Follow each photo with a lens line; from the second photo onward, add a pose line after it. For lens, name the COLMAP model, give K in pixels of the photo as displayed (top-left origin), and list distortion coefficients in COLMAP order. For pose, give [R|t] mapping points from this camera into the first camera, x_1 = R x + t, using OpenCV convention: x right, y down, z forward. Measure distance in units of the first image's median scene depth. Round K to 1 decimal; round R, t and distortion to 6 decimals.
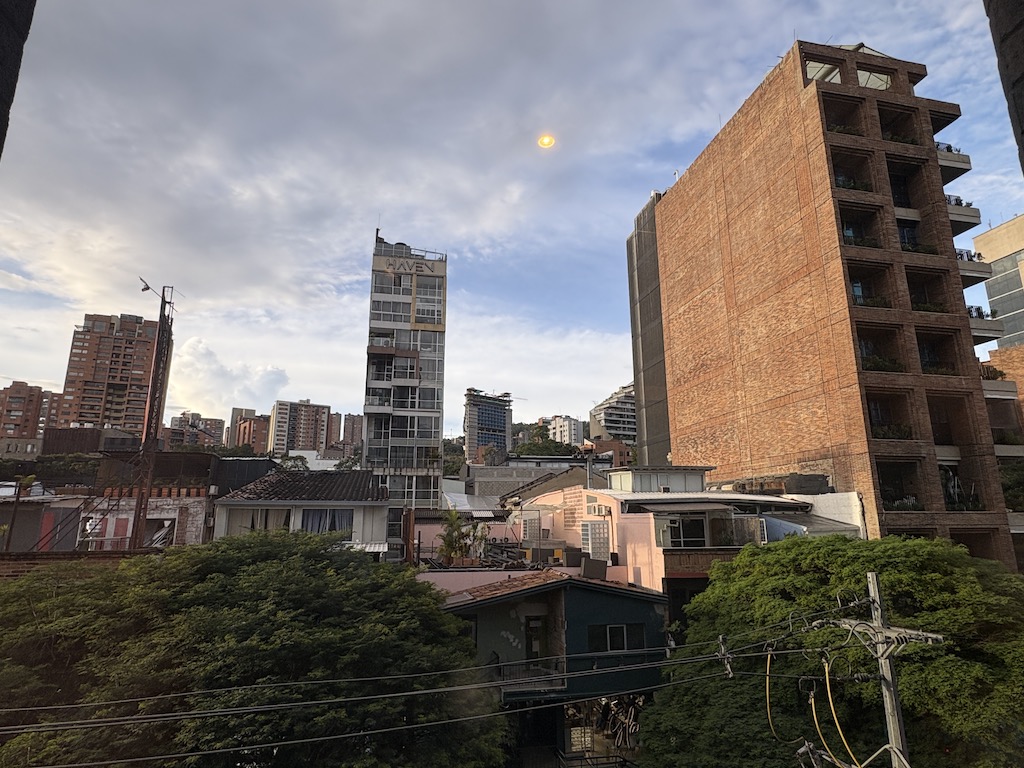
lens RADIAL K [[580.8, 0, 507.5], [0, 580.8, 380.9], [0, 0, 1]] dist [-0.000261, 0.000718]
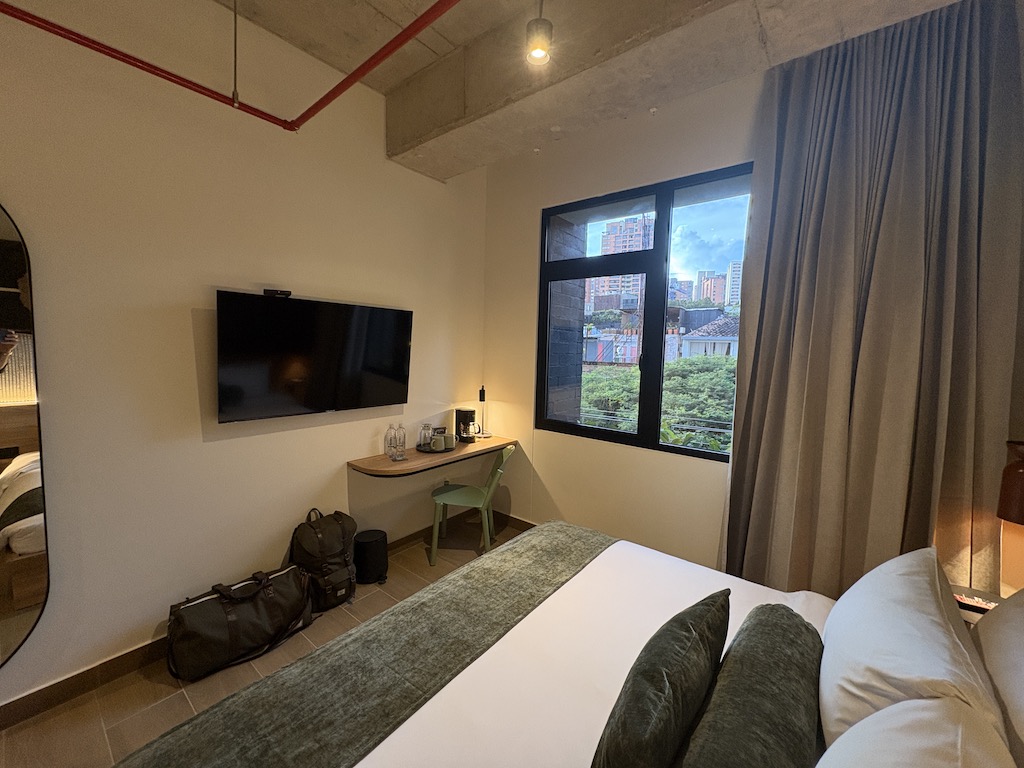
lens RADIAL K [[409.5, 0, 514.2], [0, 409.5, 381.7], [0, 0, 1]] dist [0.000849, -0.000166]
pose [[0.649497, 0.084253, -0.755682, 0.076524], [0.153473, 0.958861, 0.238813, -0.021220], [0.744714, -0.271085, 0.609847, -0.092216]]
